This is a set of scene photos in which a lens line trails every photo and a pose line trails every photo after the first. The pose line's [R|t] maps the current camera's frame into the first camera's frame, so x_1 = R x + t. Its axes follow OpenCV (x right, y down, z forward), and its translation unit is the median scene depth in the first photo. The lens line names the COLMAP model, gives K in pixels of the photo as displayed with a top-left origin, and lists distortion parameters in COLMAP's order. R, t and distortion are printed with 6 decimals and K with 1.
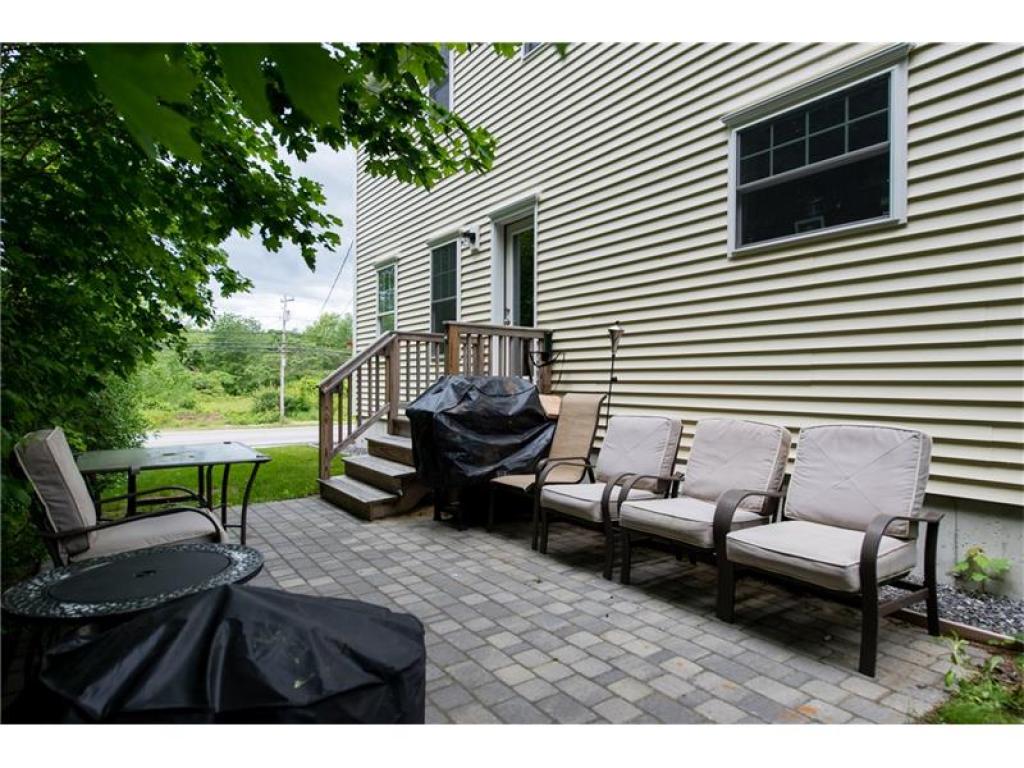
lens RADIAL K [[590.4, 0, 512.0], [0, 590.4, 384.0], [0, 0, 1]] dist [0.017497, 0.000478]
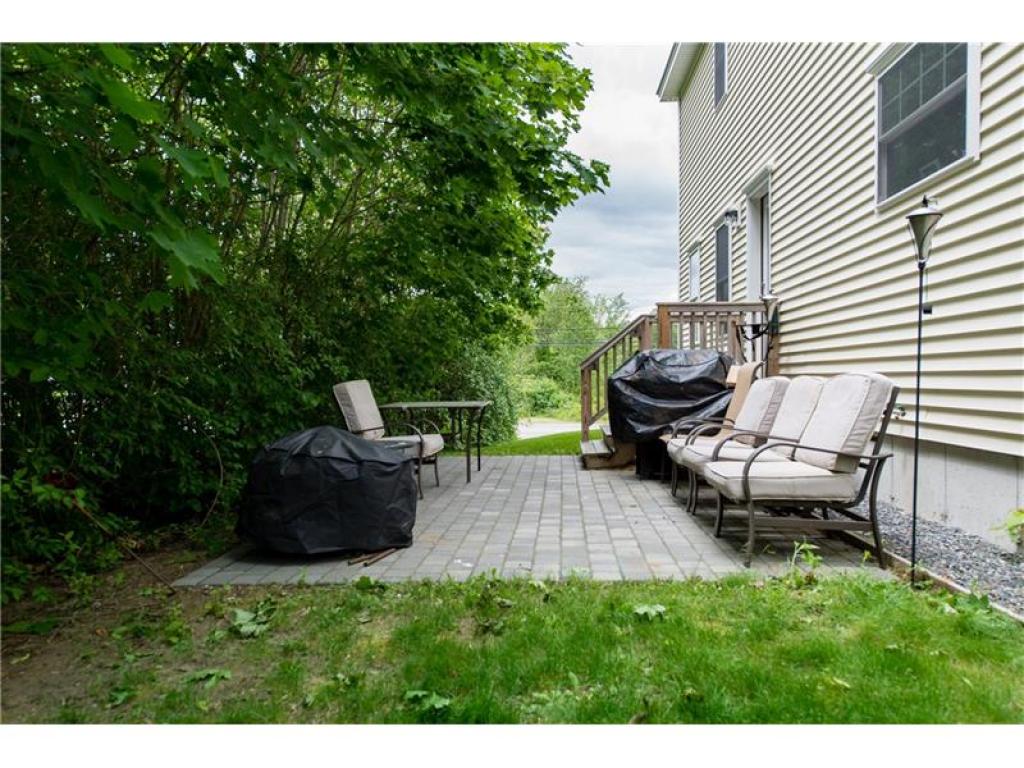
lens RADIAL K [[677.1, 0, 512.0], [0, 677.1, 384.0], [0, 0, 1]] dist [0.006202, 0.002567]
pose [[0.772258, -0.006305, -0.635277, 0.564440], [0.009526, 0.999953, 0.001655, 0.050363], [0.635237, -0.007330, 0.772282, -0.203656]]
